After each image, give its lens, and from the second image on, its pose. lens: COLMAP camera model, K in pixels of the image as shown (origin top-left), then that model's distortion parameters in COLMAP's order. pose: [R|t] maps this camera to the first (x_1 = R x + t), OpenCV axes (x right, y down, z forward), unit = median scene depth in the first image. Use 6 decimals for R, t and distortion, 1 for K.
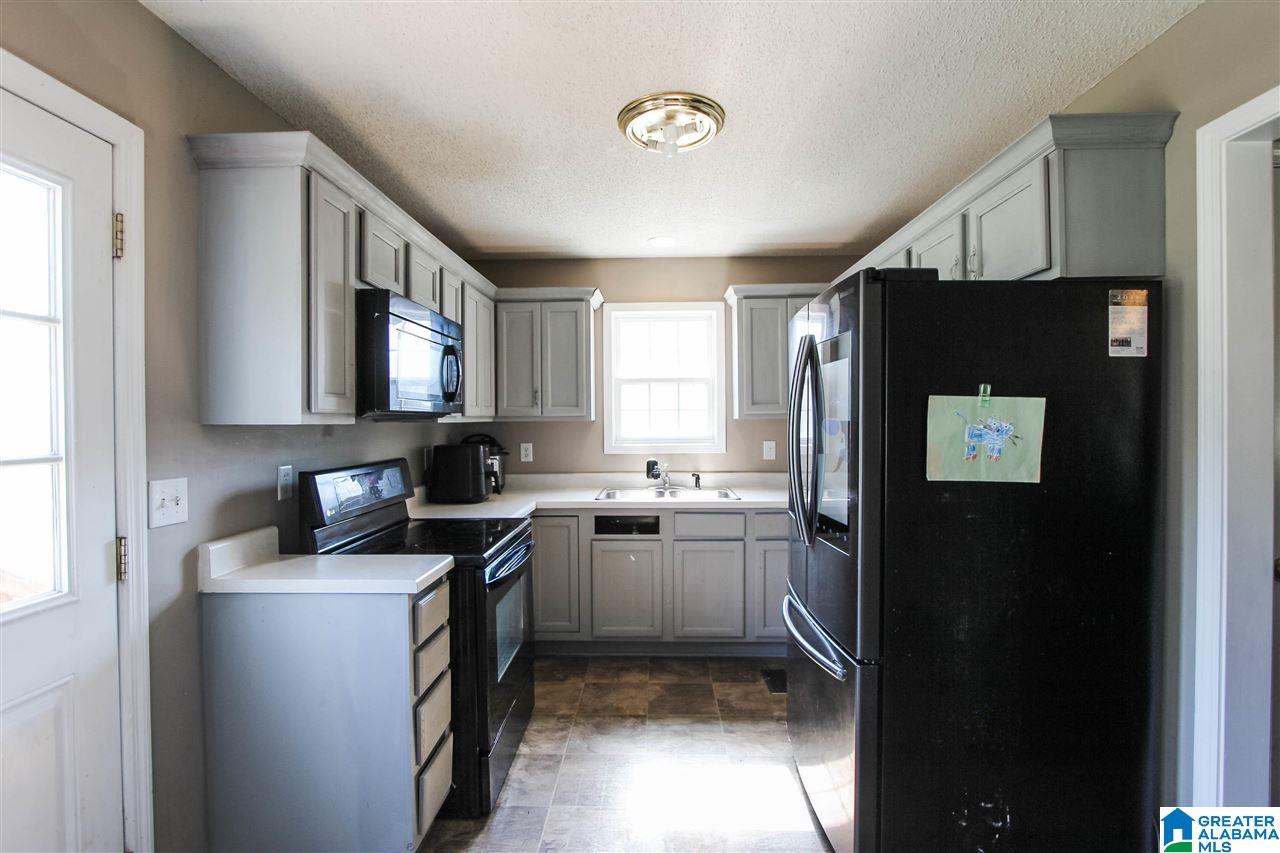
lens RADIAL K [[592.2, 0, 643.1], [0, 592.2, 427.6], [0, 0, 1]] dist [-0.015866, 0.000924]
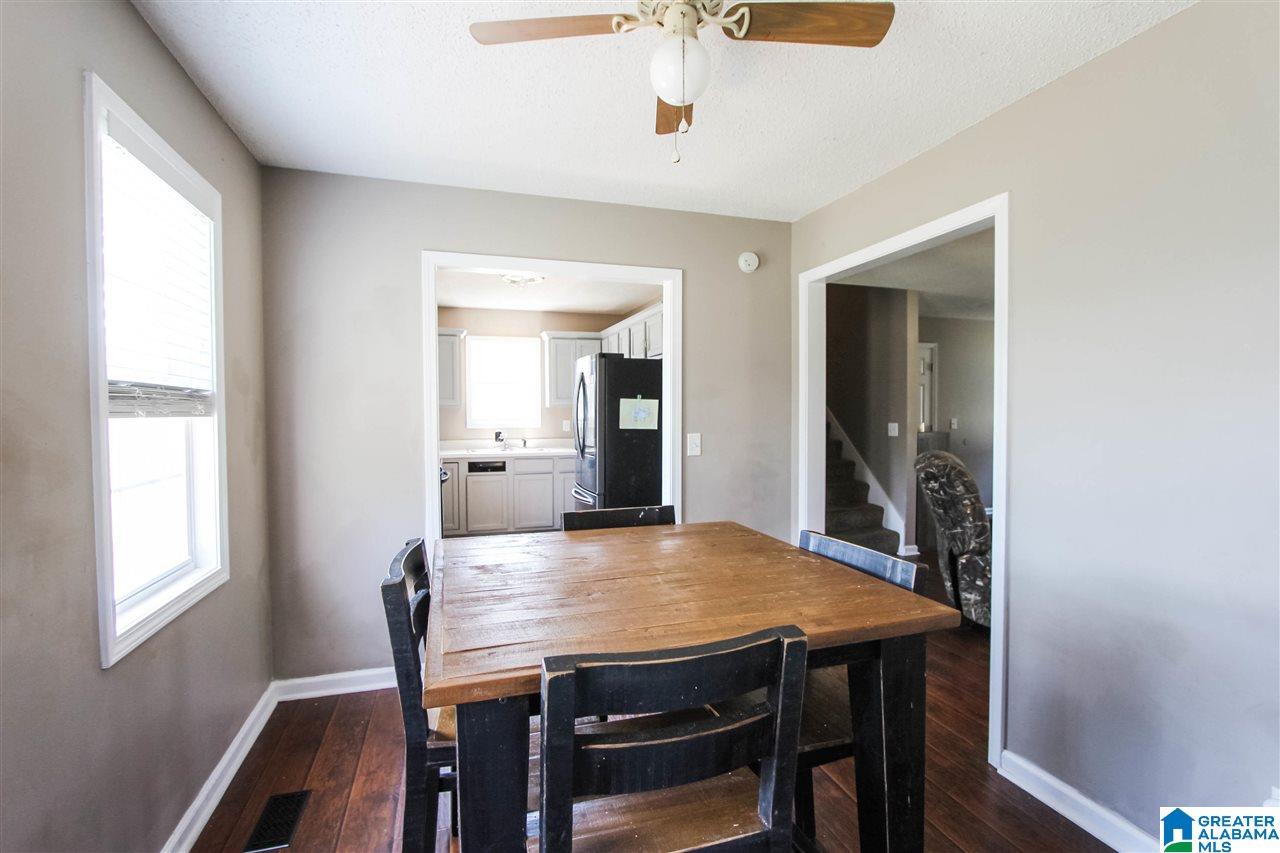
lens RADIAL K [[592.2, 0, 643.1], [0, 592.2, 427.6], [0, 0, 1]] dist [-0.015866, 0.000924]
pose [[0.945294, -0.005423, 0.326175, -0.161401], [-0.000152, 0.999854, 0.017066, 0.017239], [-0.326220, -0.016182, 0.945155, -0.817974]]
